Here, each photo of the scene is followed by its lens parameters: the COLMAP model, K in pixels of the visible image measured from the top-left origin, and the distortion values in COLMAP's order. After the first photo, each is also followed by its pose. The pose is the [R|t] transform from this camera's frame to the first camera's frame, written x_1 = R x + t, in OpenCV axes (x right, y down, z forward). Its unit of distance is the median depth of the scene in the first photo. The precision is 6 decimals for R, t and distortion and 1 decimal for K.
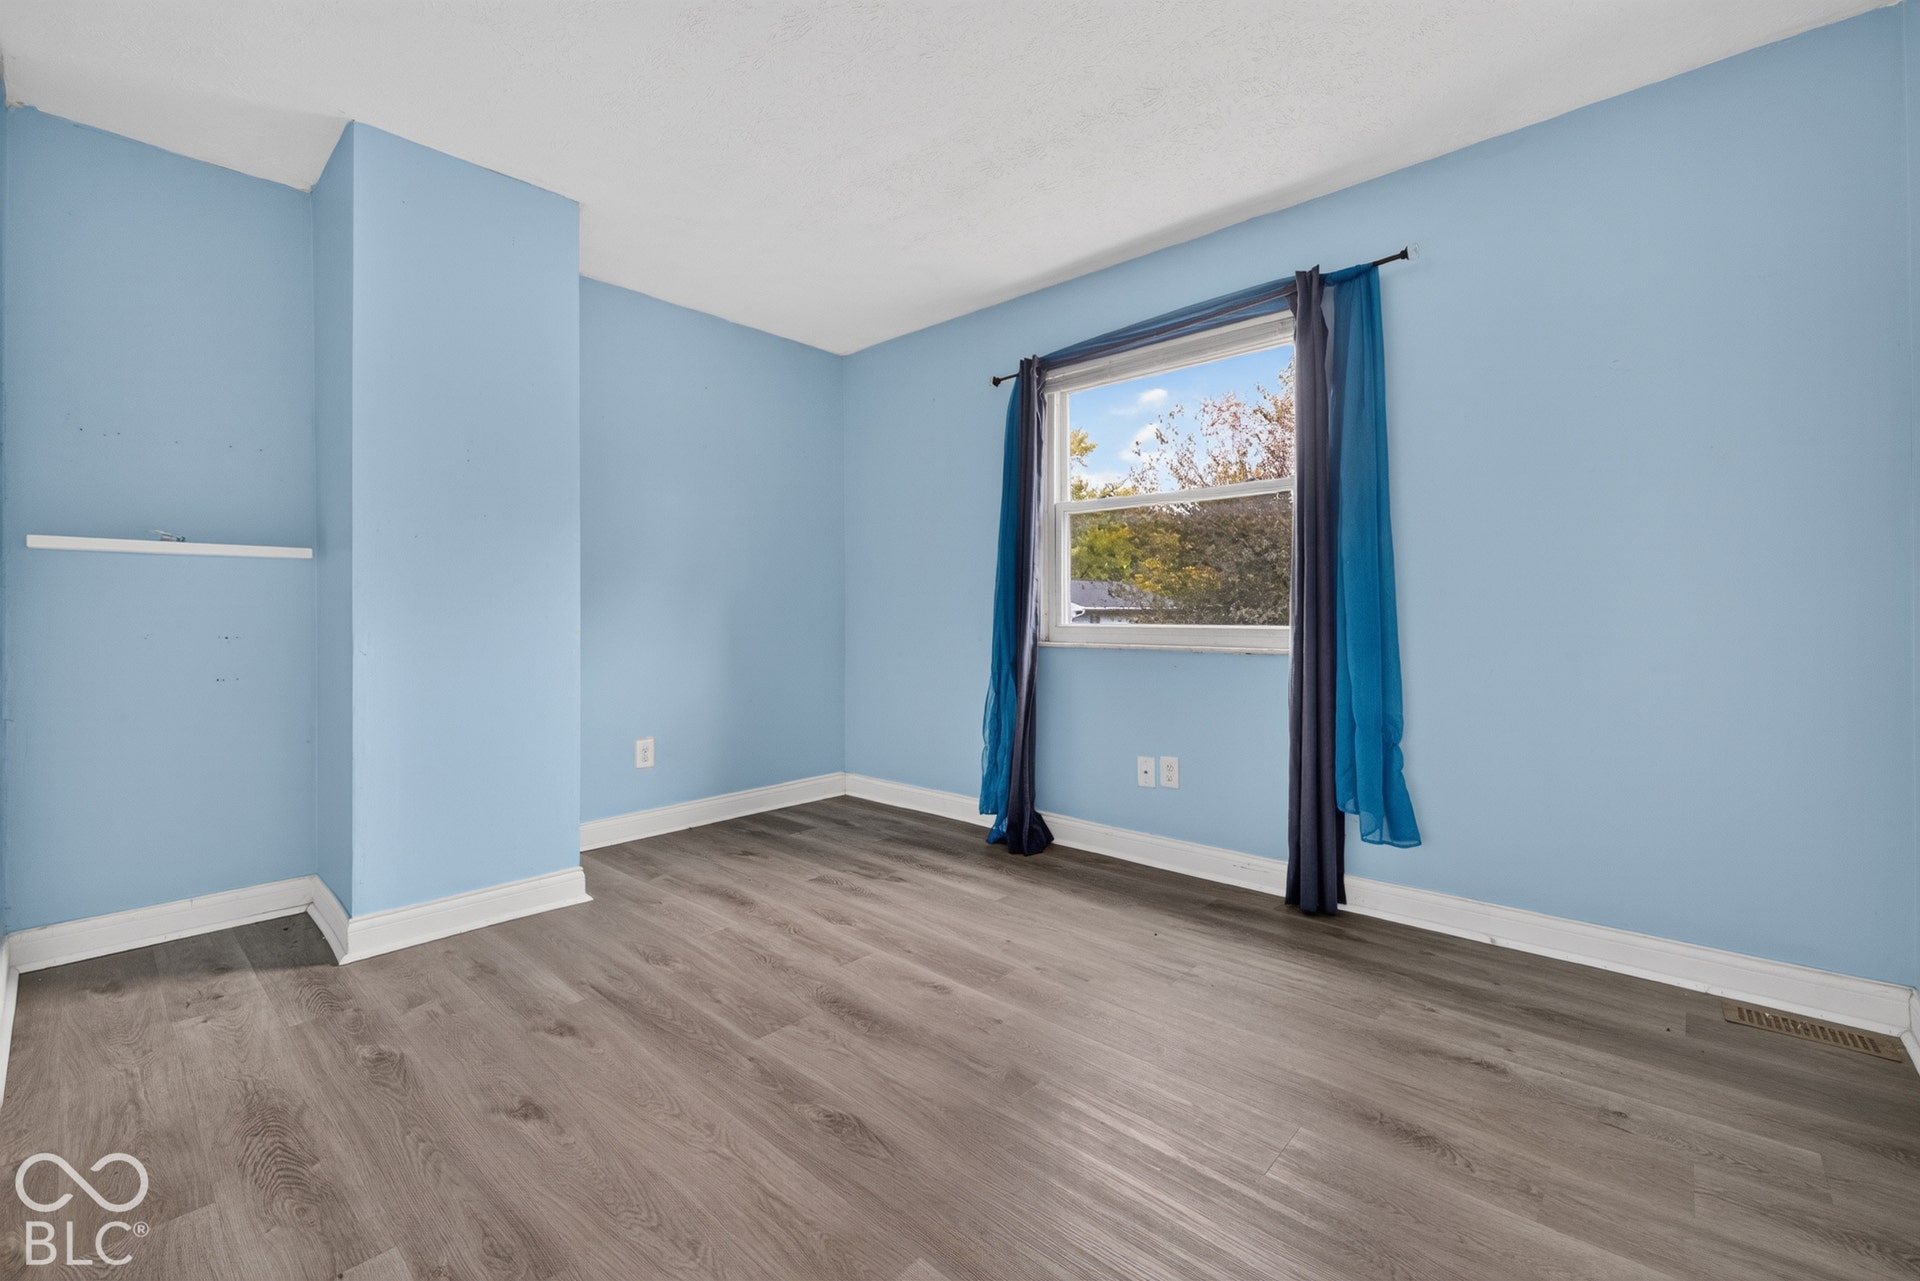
lens RADIAL K [[793.9, 0, 957.9], [0, 793.9, 617.8], [0, 0, 1]] dist [-0.000401, -0.000066]
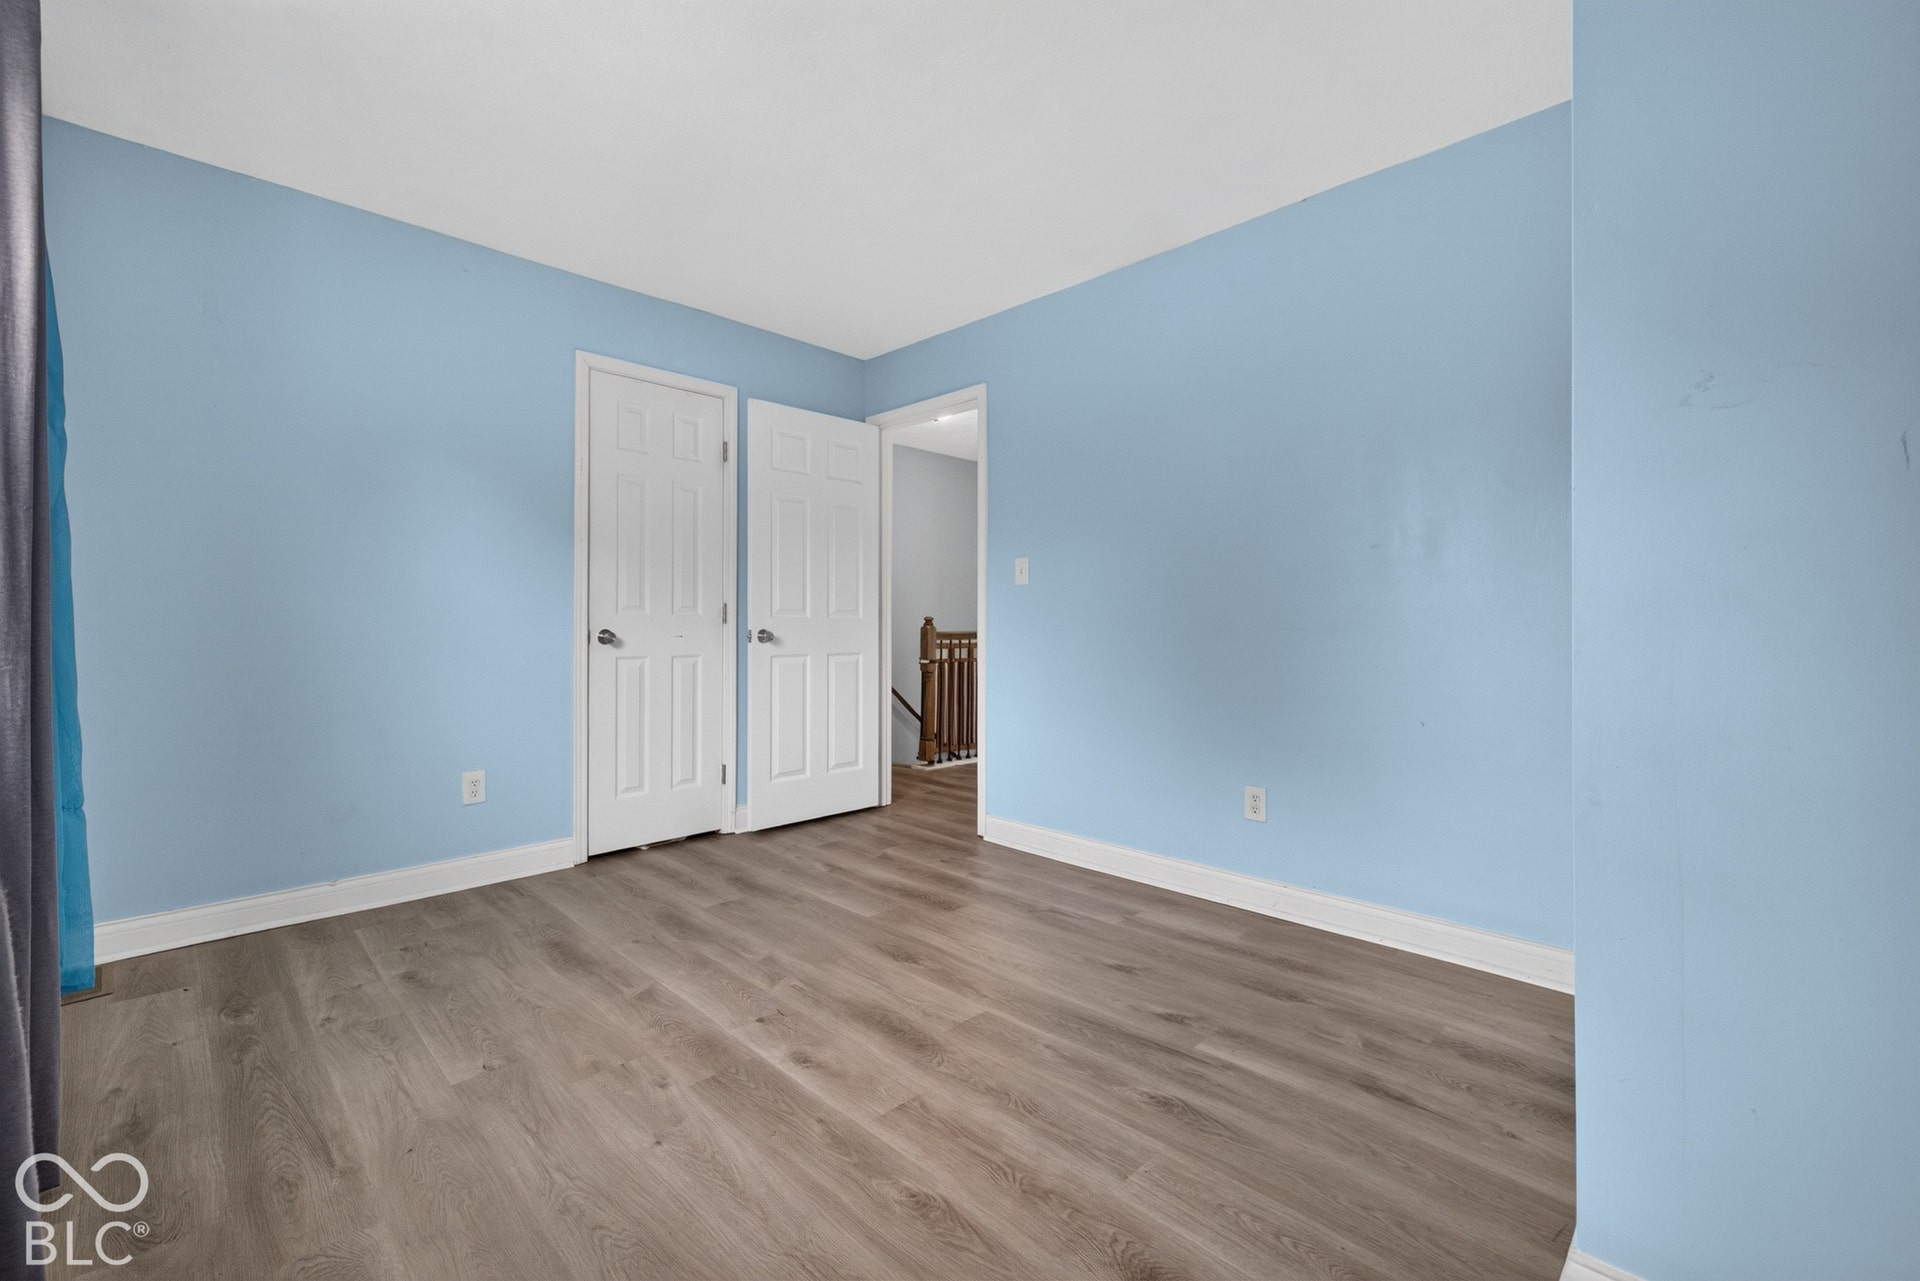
lens RADIAL K [[793.9, 0, 957.9], [0, 793.9, 617.8], [0, 0, 1]] dist [-0.000401, -0.000066]
pose [[-0.998827, 0.000942, 0.048417, -0.242092], [0.000962, 0.999999, 0.000402, -0.013597], [-0.048417, 0.000448, -0.998827, 1.909262]]
